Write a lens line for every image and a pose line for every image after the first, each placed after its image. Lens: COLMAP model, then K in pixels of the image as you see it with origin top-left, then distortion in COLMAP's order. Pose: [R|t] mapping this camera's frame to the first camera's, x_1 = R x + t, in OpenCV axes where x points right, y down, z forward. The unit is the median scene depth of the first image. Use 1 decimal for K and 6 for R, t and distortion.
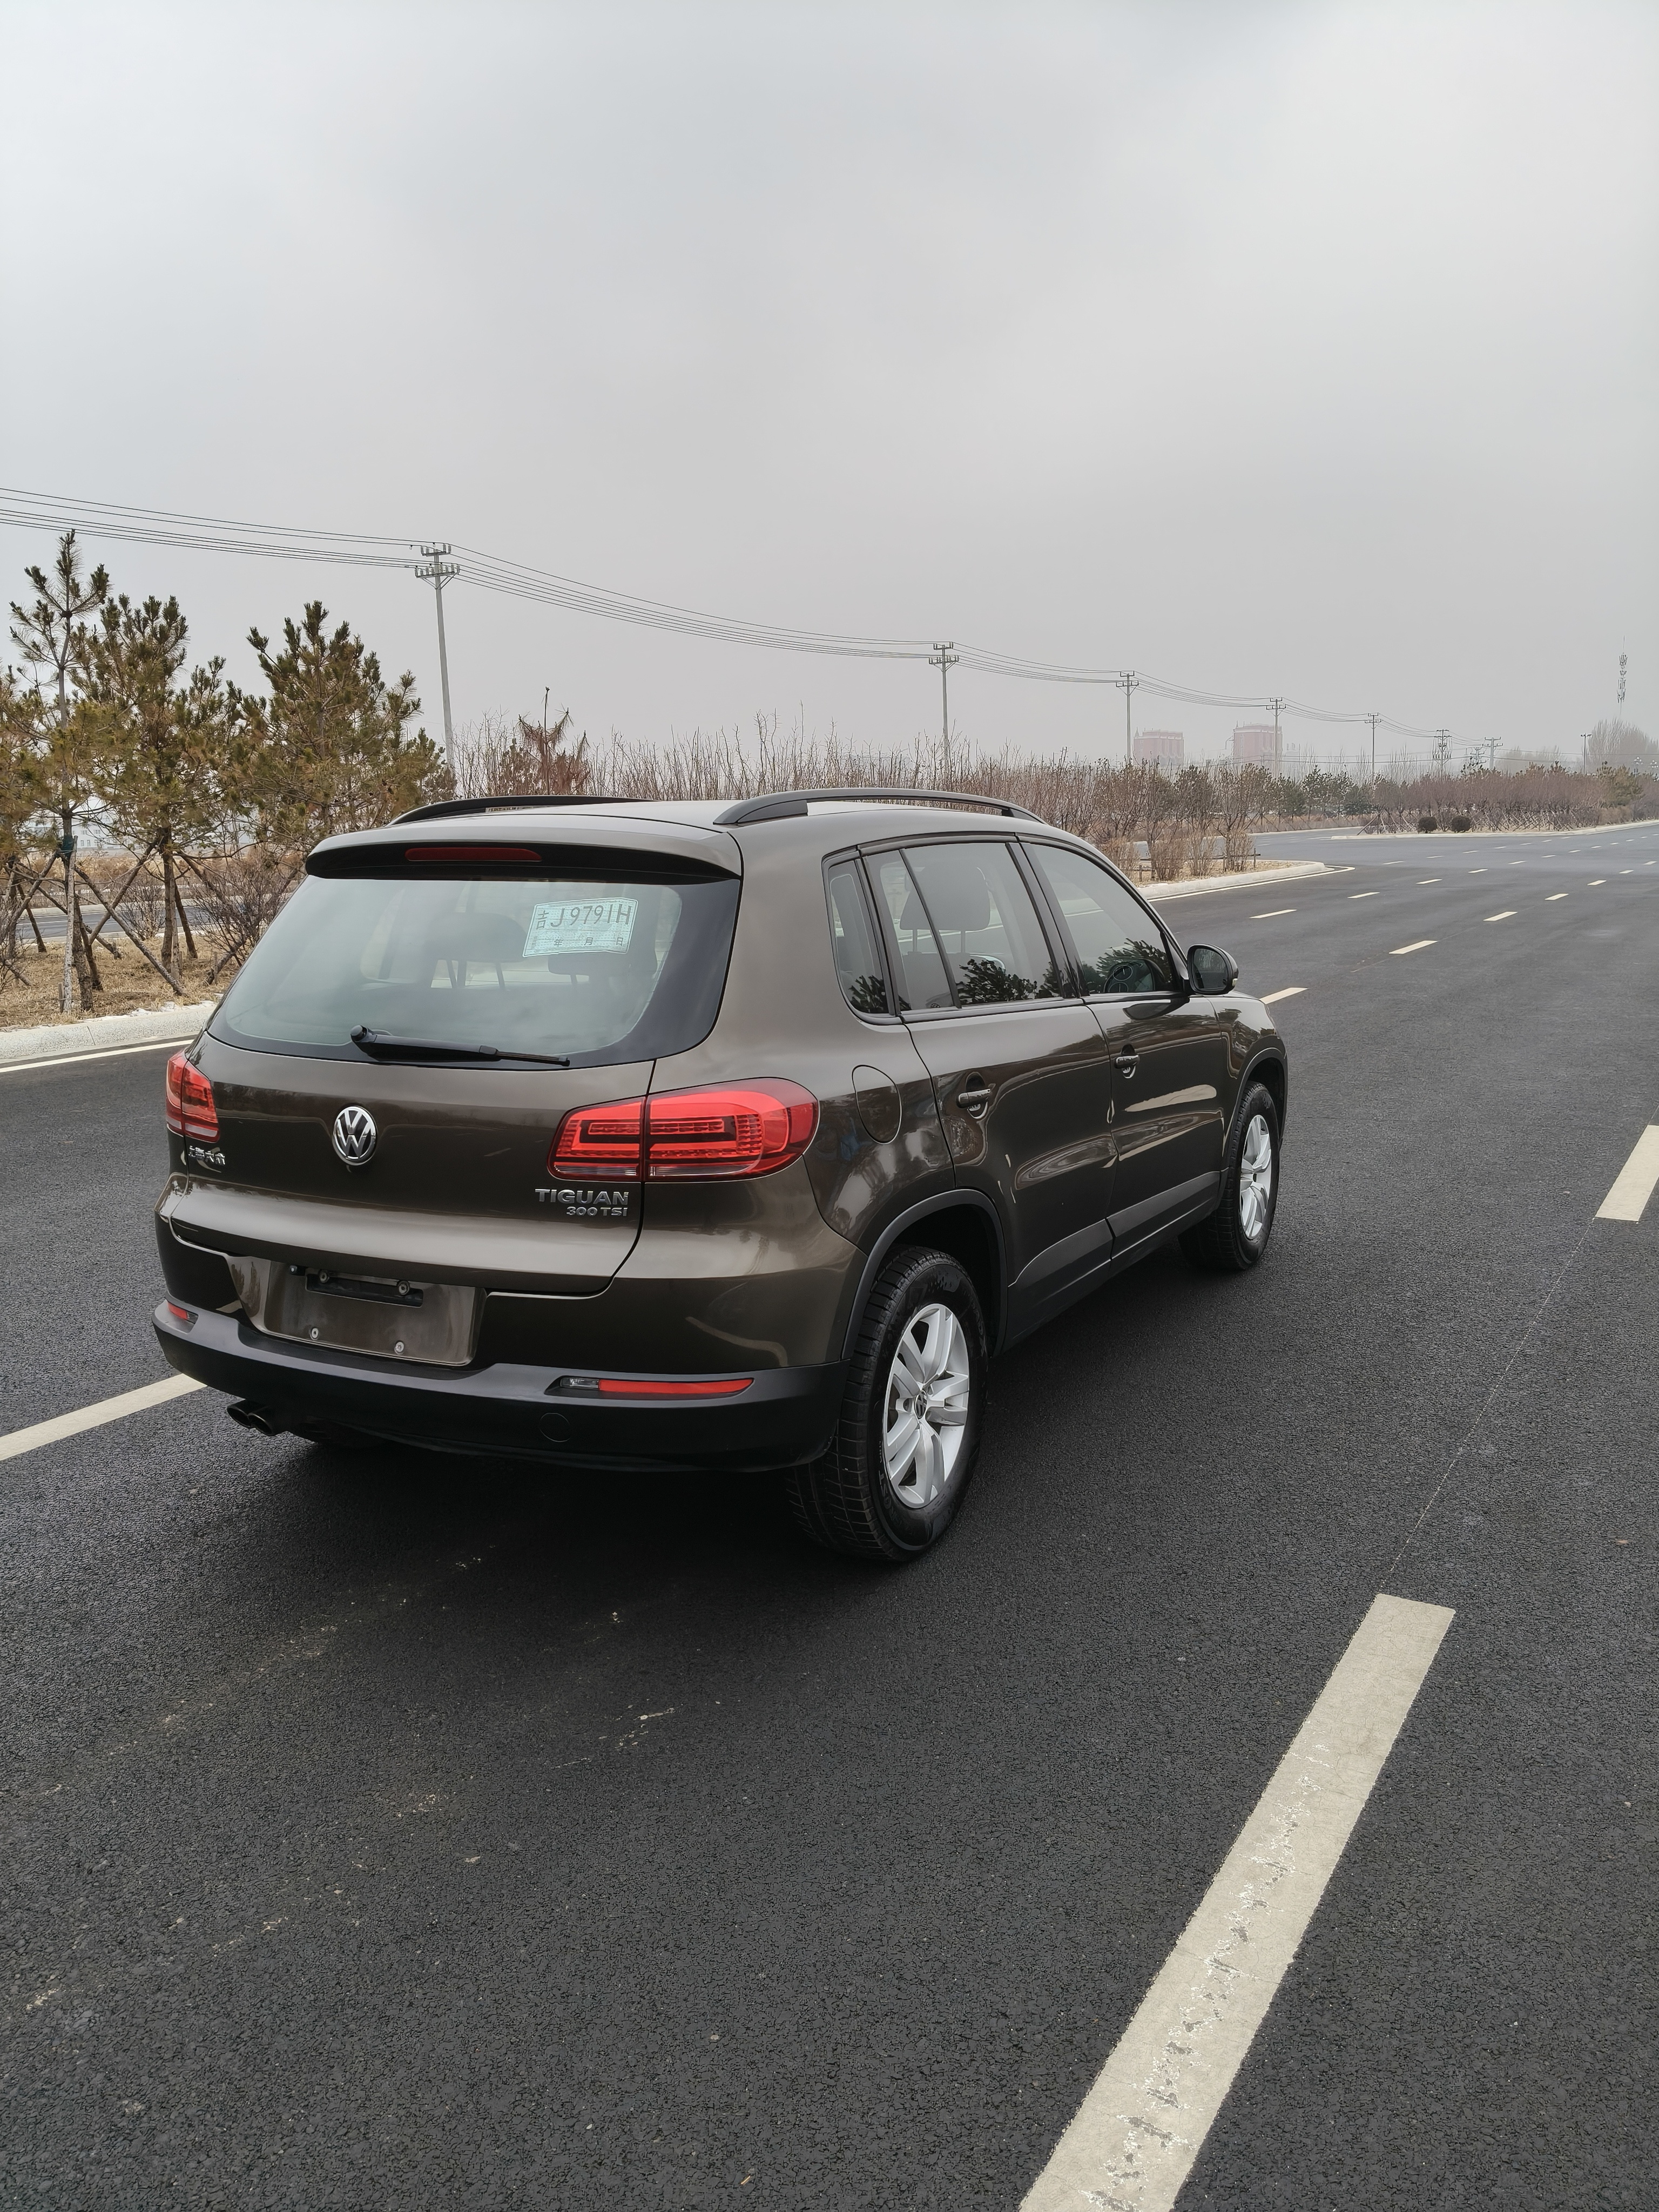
lens RADIAL K [[1706.5, 0, 800.1], [0, 1706.5, 1115.3], [0, 0, 1]] dist [0.084425, -0.179651]
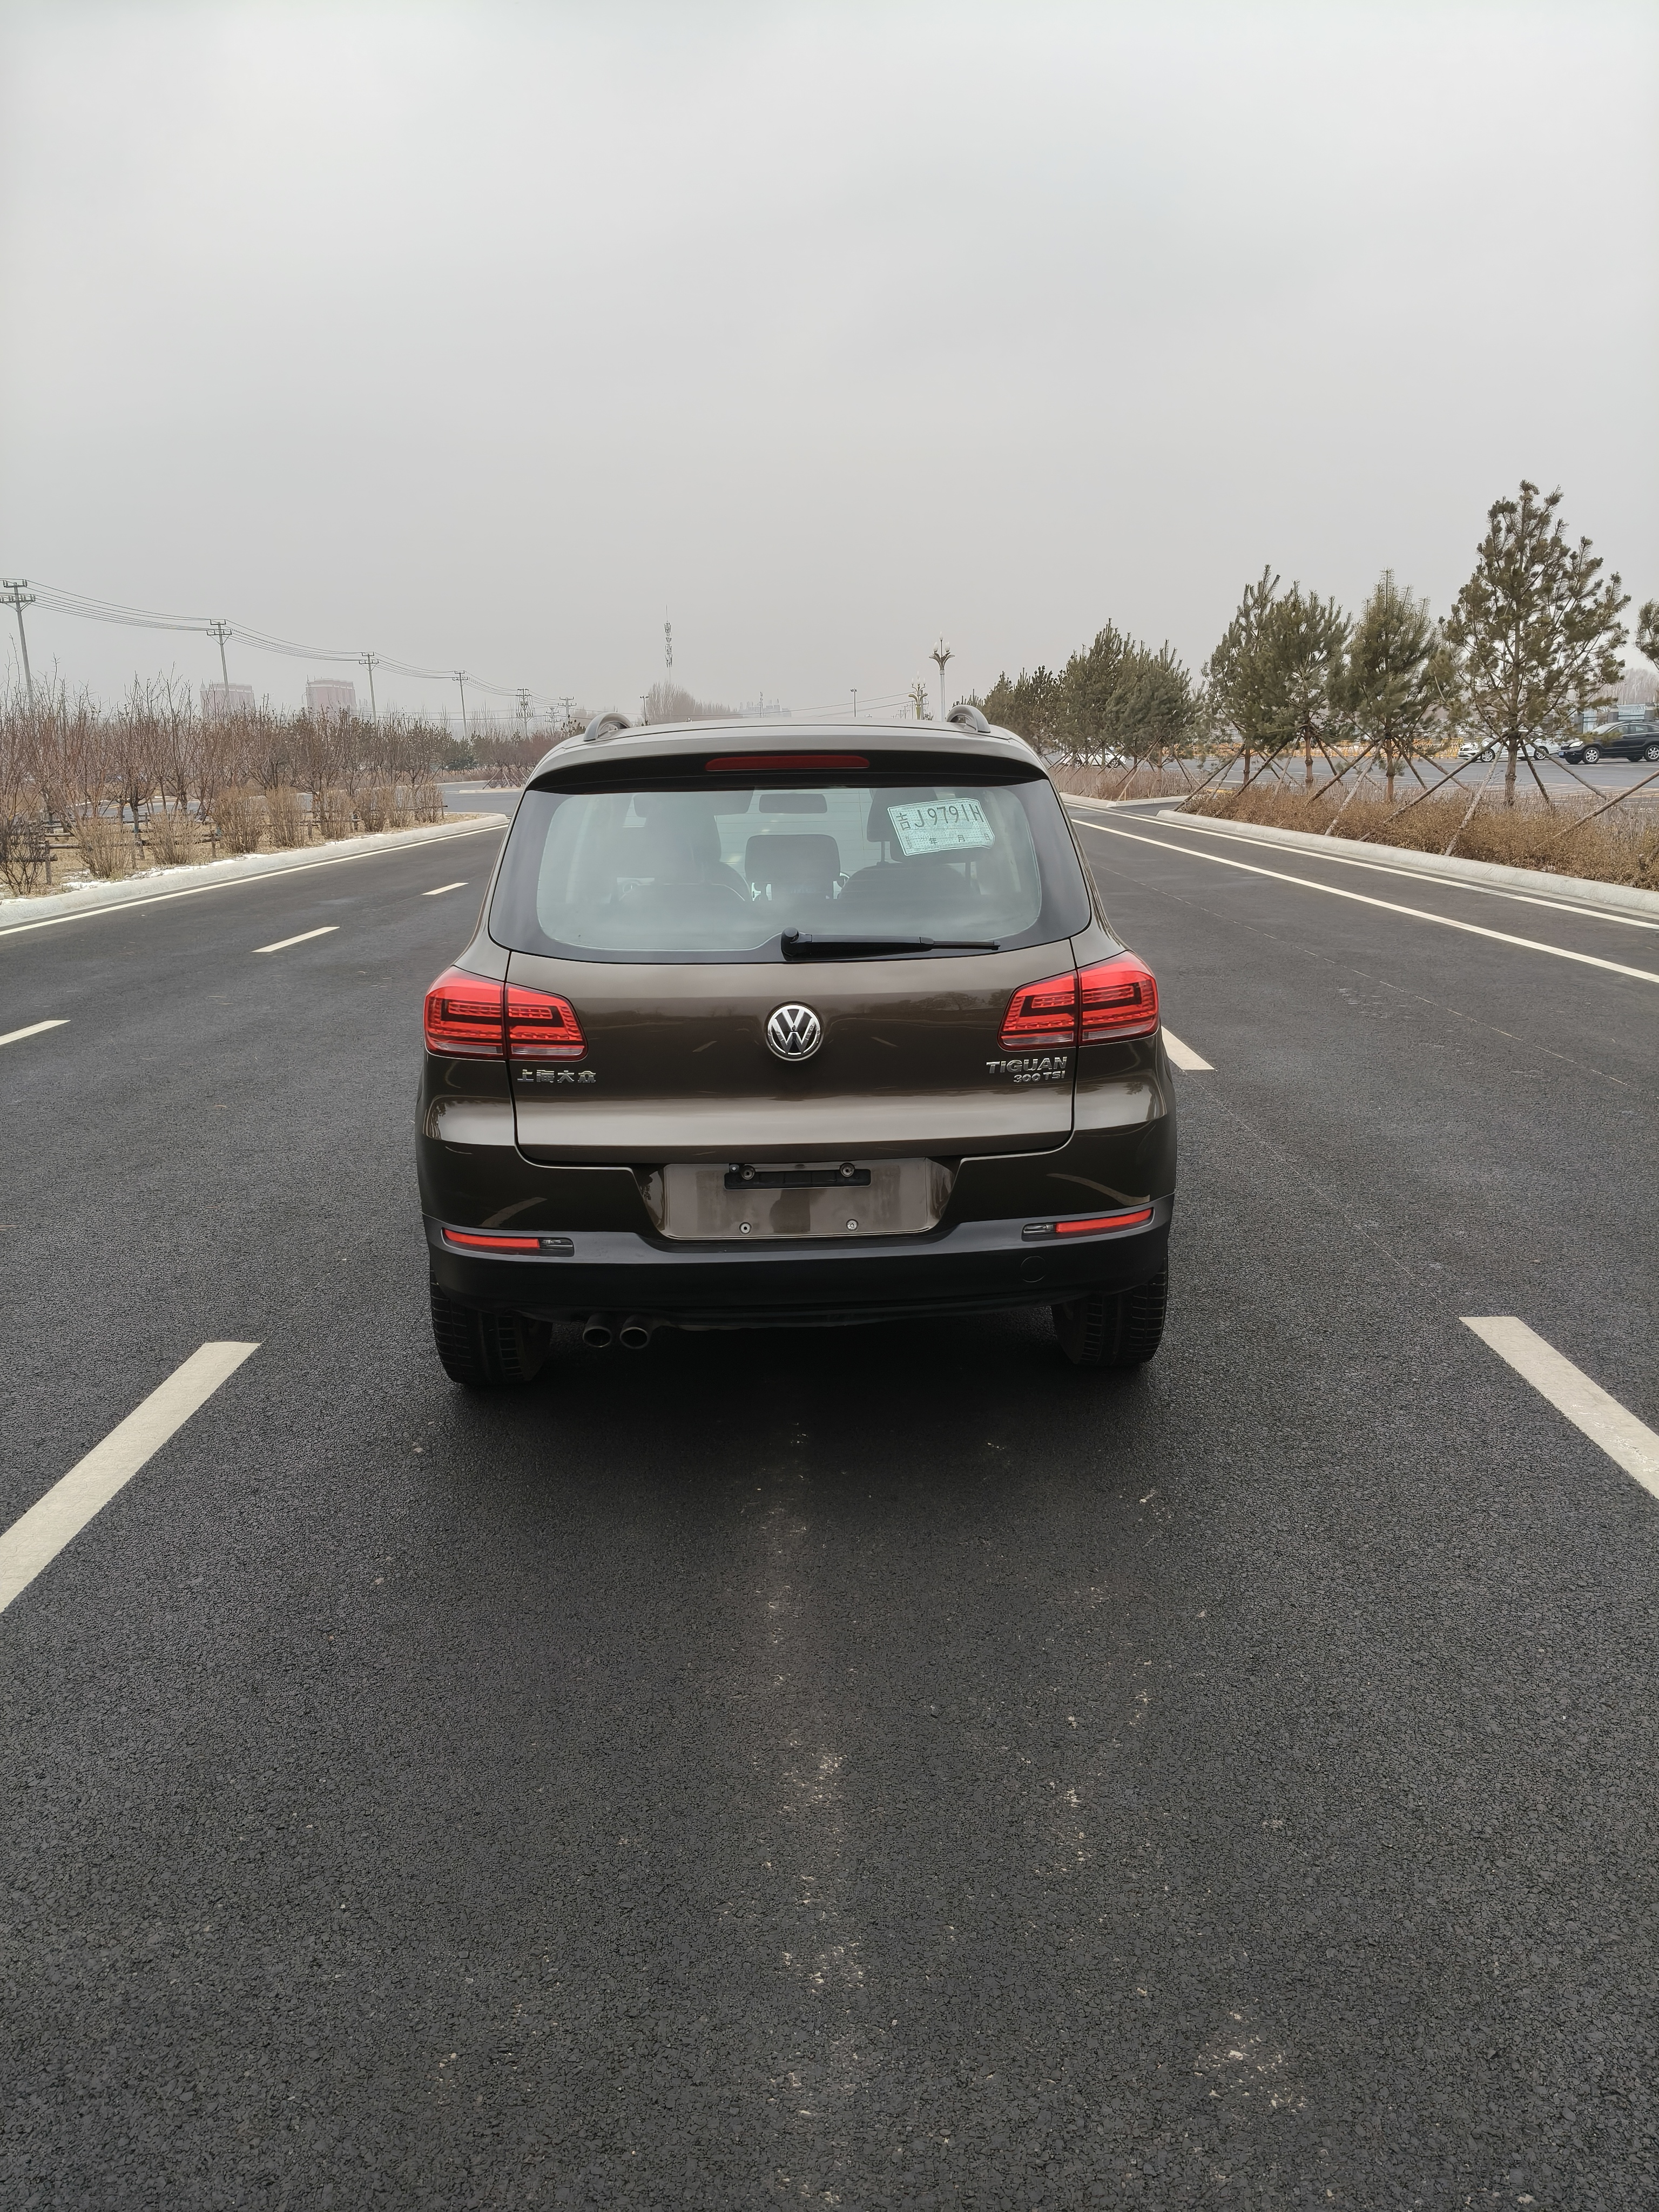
lens RADIAL K [[1706.5, 0, 800.1], [0, 1706.5, 1115.3], [0, 0, 1]] dist [0.084425, -0.179651]
pose [[0.871344, -0.102979, 0.479744, -0.768648], [0.091112, 0.994682, 0.048028, 0.012558], [-0.482139, 0.001862, 0.876093, 0.083510]]
